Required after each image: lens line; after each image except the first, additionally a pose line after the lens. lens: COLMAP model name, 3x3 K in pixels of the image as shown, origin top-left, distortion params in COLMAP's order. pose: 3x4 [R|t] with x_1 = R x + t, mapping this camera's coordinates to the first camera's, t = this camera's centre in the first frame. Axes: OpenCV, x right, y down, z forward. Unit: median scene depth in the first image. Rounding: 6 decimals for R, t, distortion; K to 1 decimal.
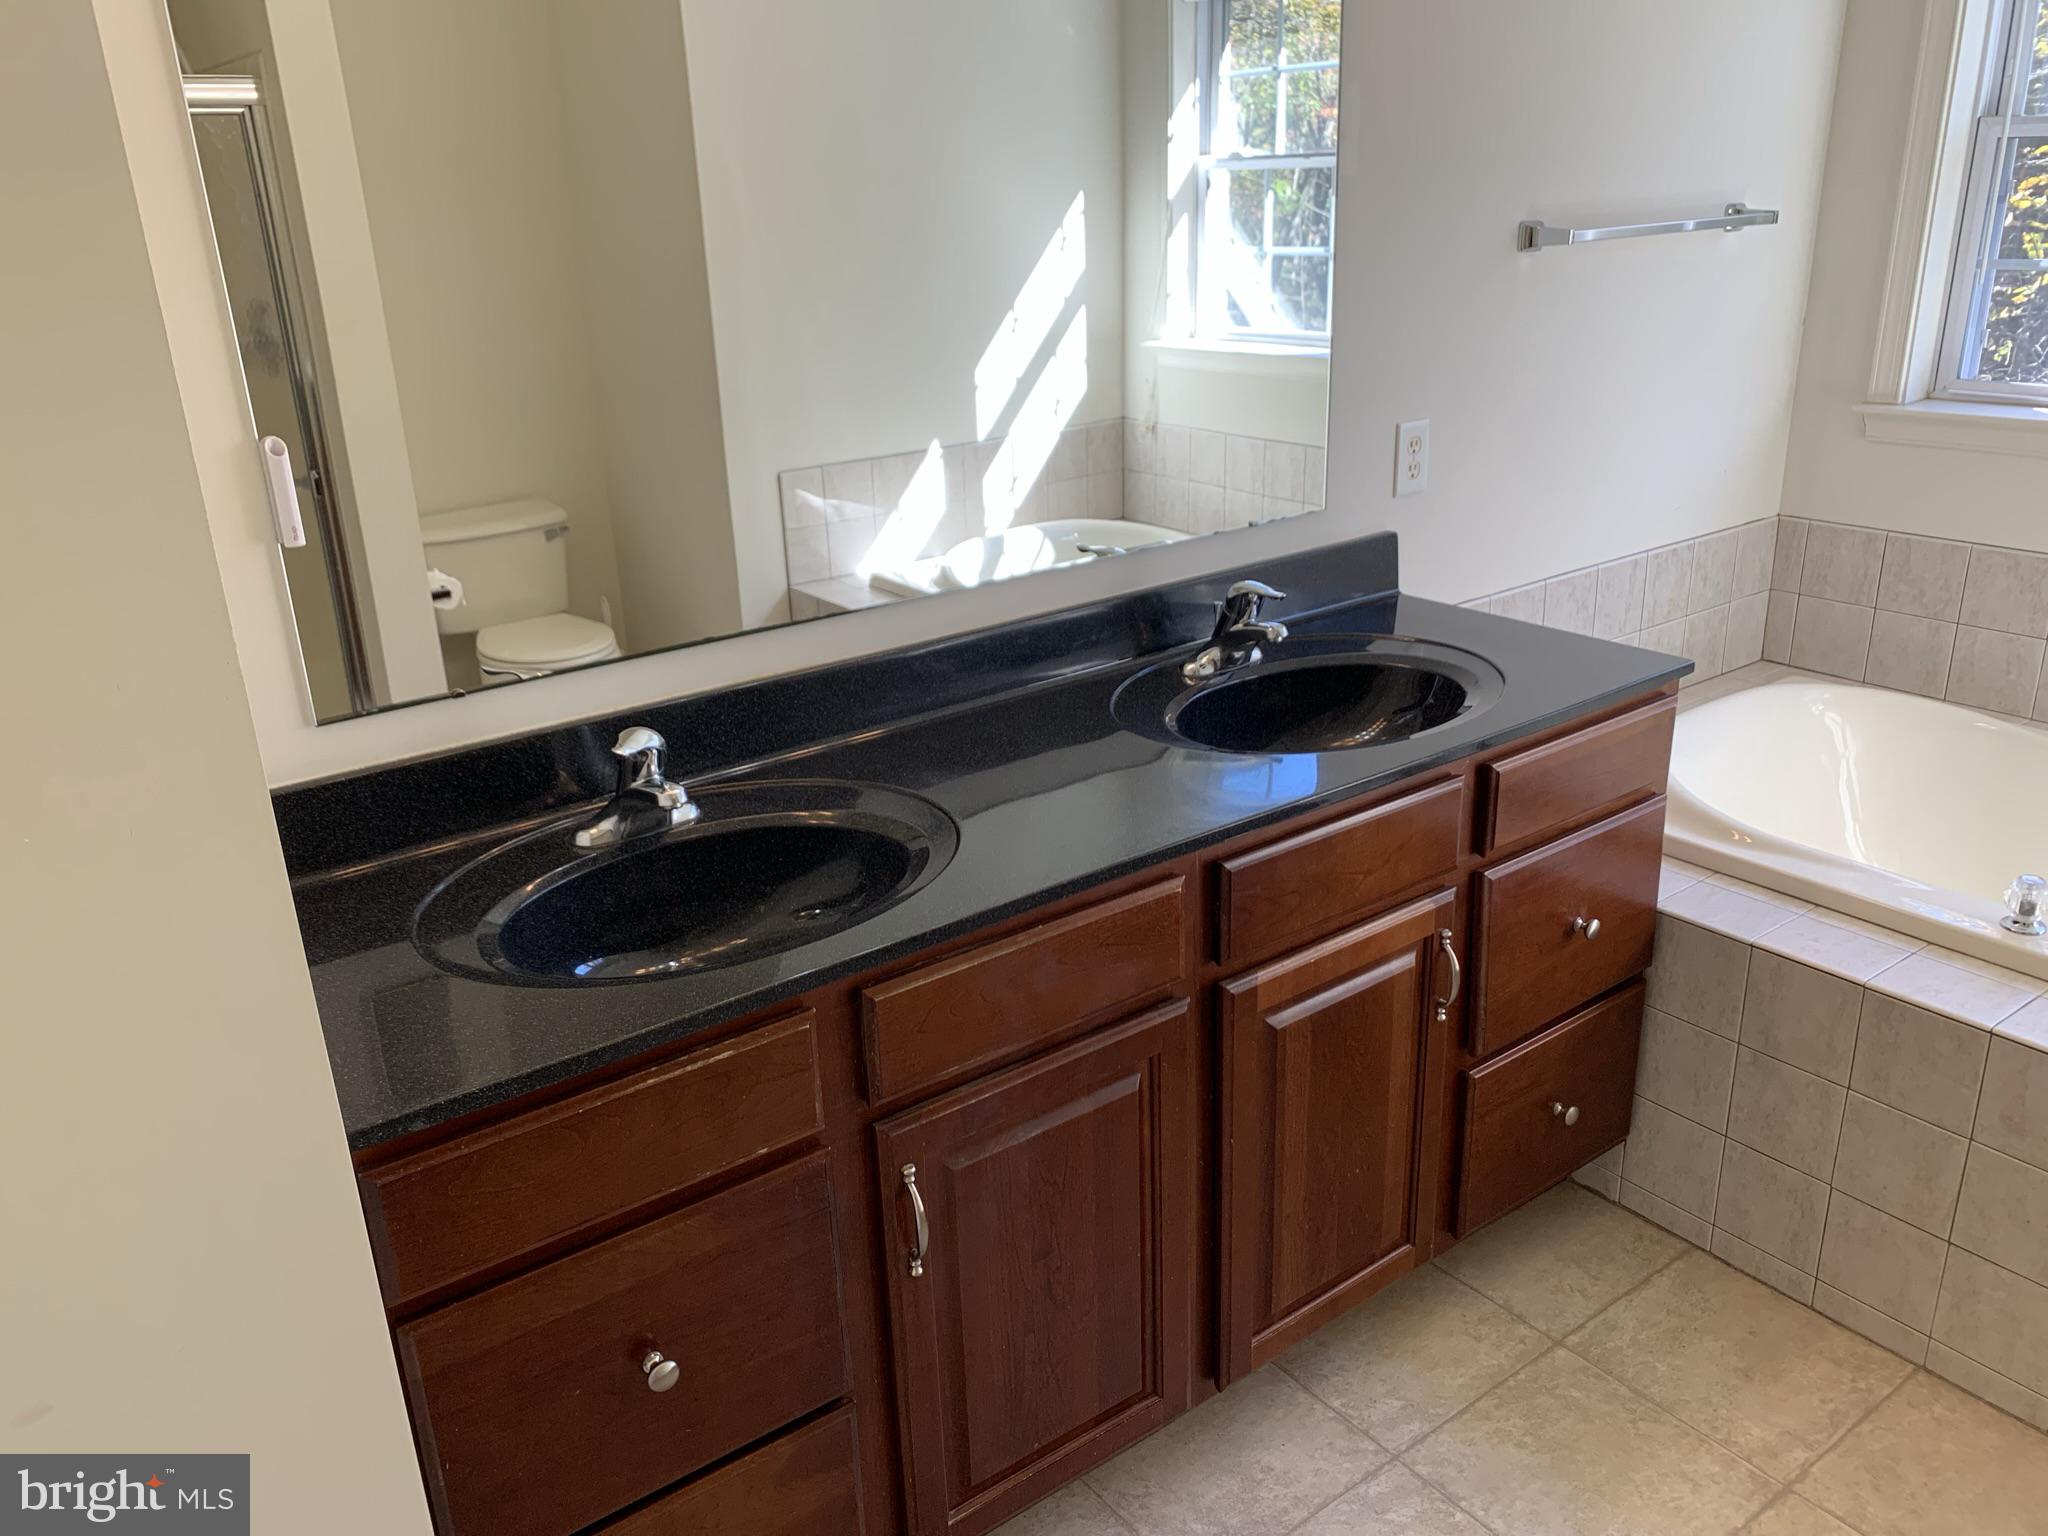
lens RADIAL K [[1566.2, 0, 948.9], [0, 1566.2, 771.0], [0, 0, 1]] dist [-0.004580, -0.009453]
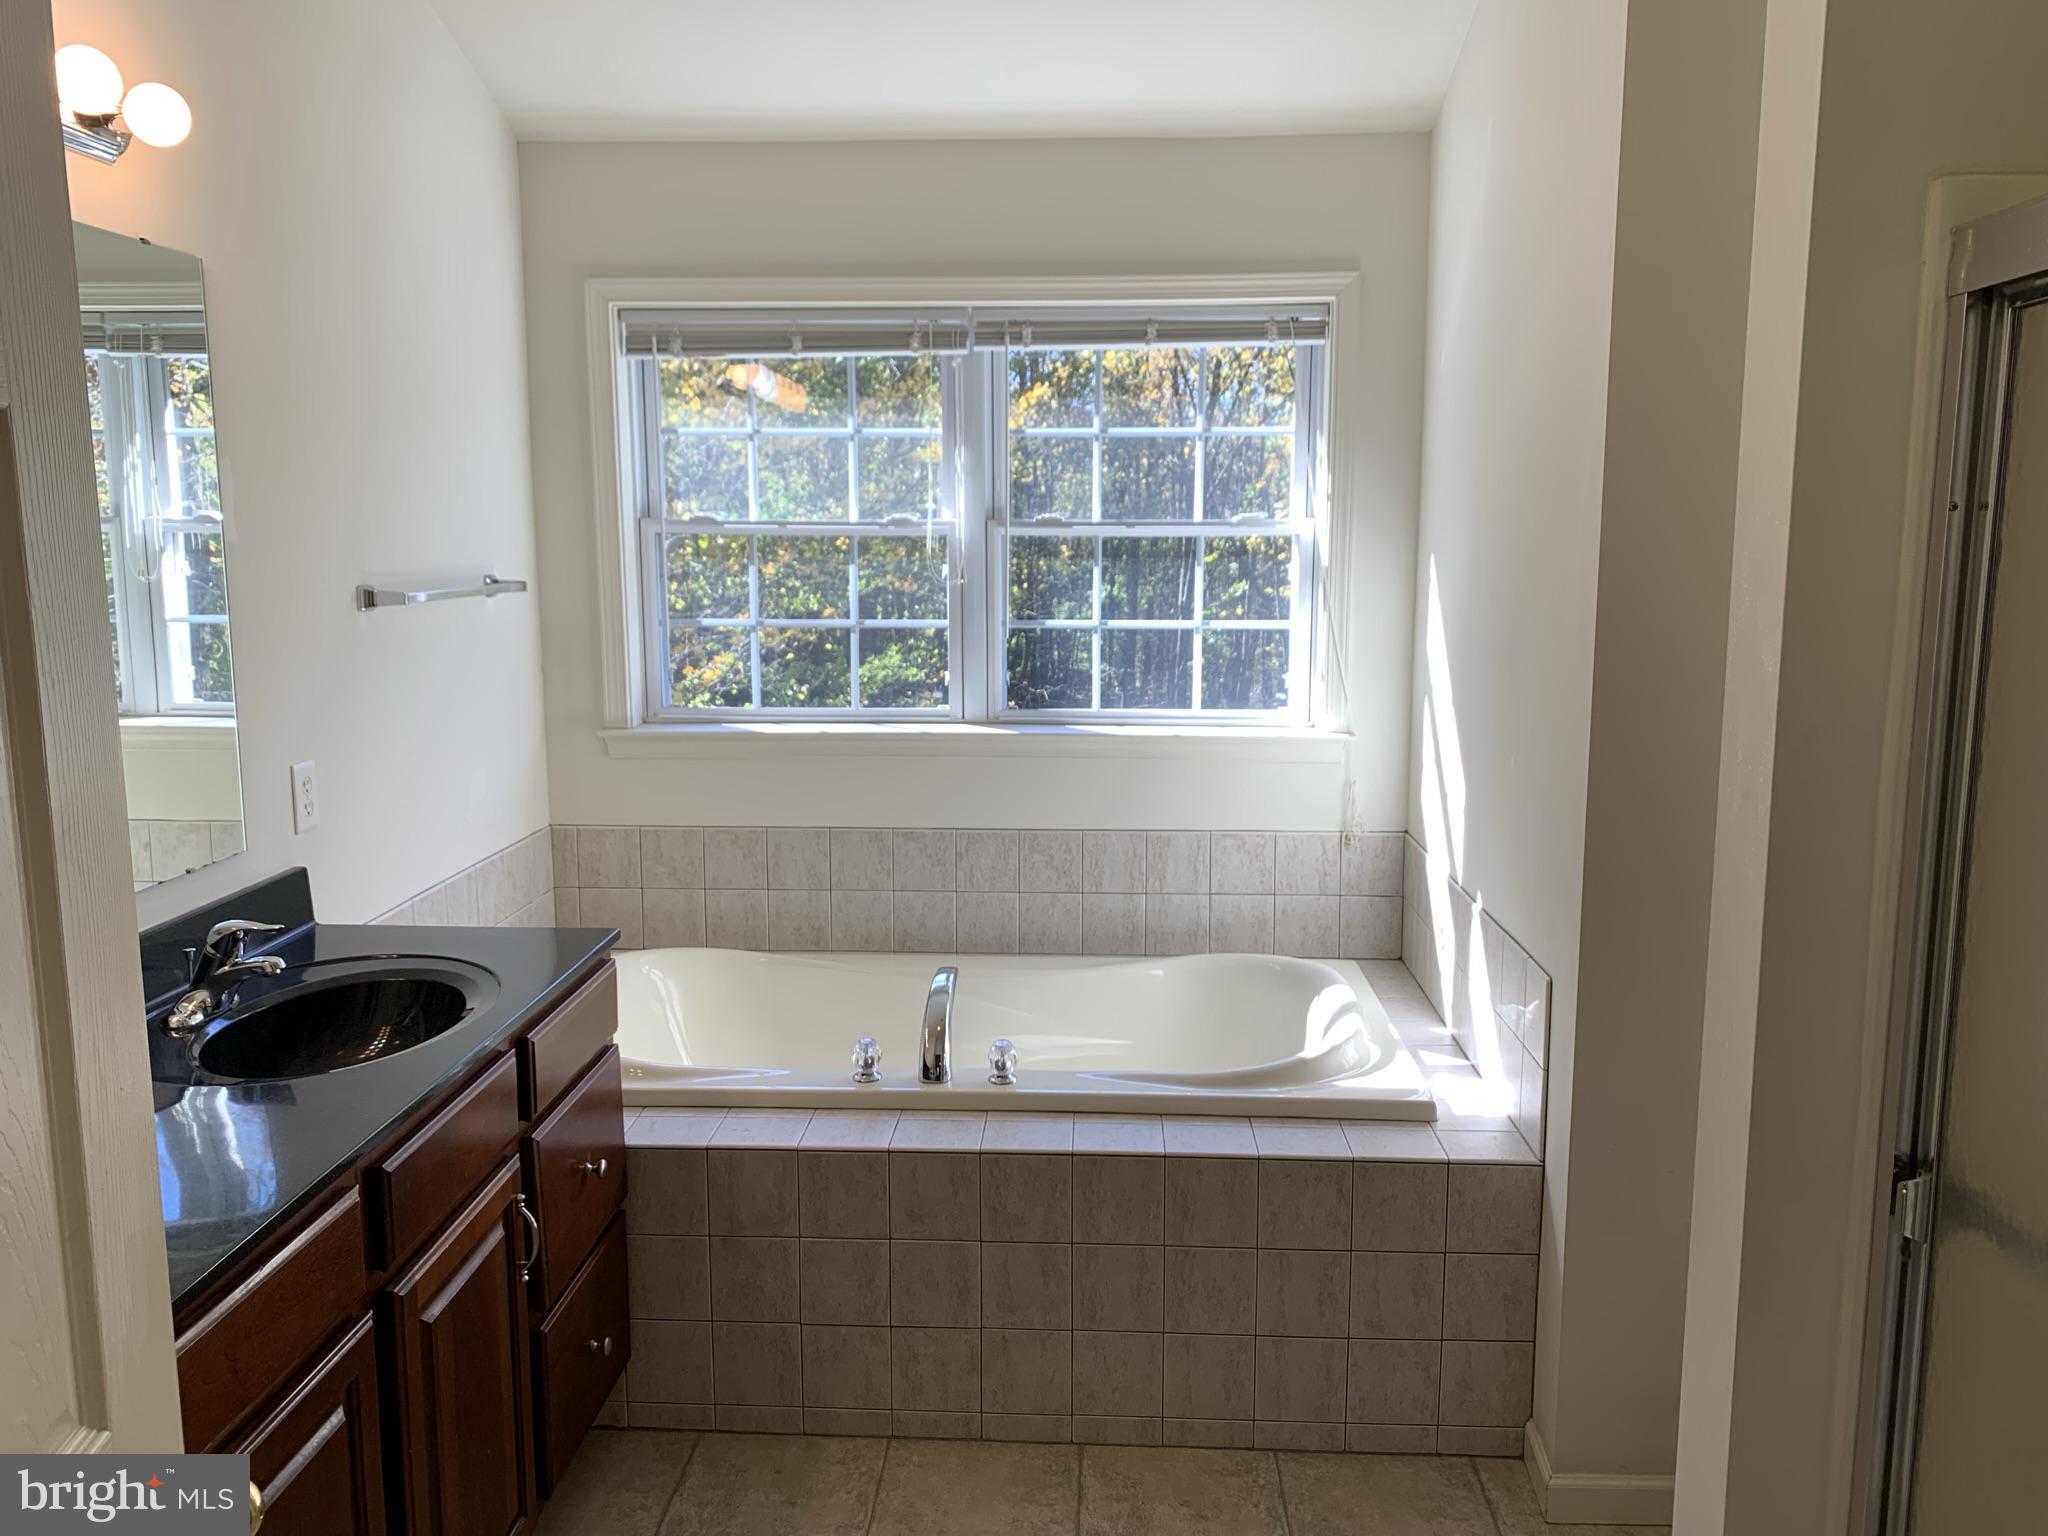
lens RADIAL K [[1552.4, 0, 1021.7], [0, 1552.4, 757.7], [0, 0, 1]] dist [-0.003388, -0.004252]
pose [[0.616929, -0.067317, 0.784134, -0.260055], [0.249647, 0.961620, -0.113860, 0.016896], [-0.746374, 0.266001, 0.610057, -0.006039]]
